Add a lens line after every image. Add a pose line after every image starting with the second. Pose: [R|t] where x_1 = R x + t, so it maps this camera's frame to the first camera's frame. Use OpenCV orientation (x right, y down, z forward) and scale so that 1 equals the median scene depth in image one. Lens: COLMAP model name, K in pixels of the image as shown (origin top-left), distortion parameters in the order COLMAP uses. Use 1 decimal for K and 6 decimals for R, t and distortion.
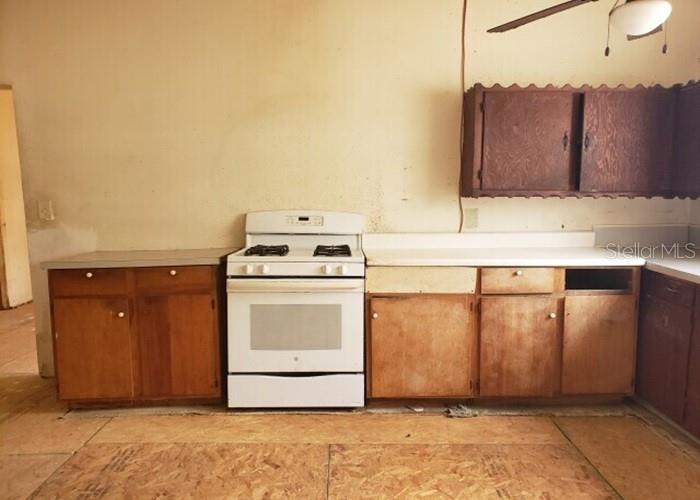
lens RADIAL K [[526.3, 0, 343.3], [0, 526.3, 250.4], [0, 0, 1]] dist [0.070608, -0.066081]
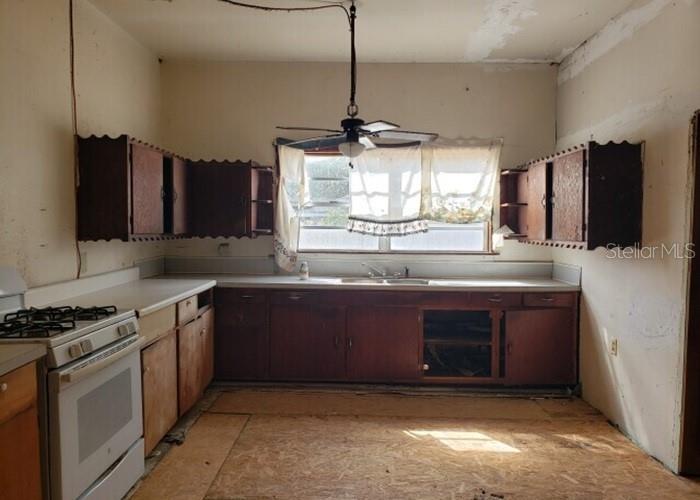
lens RADIAL K [[526.3, 0, 343.3], [0, 526.3, 250.4], [0, 0, 1]] dist [0.070608, -0.066081]
pose [[0.035142, -0.040431, 0.998564, -0.849913], [0.107650, 0.993521, 0.036439, -0.081168], [-0.993568, 0.106215, 0.039266, 0.585173]]
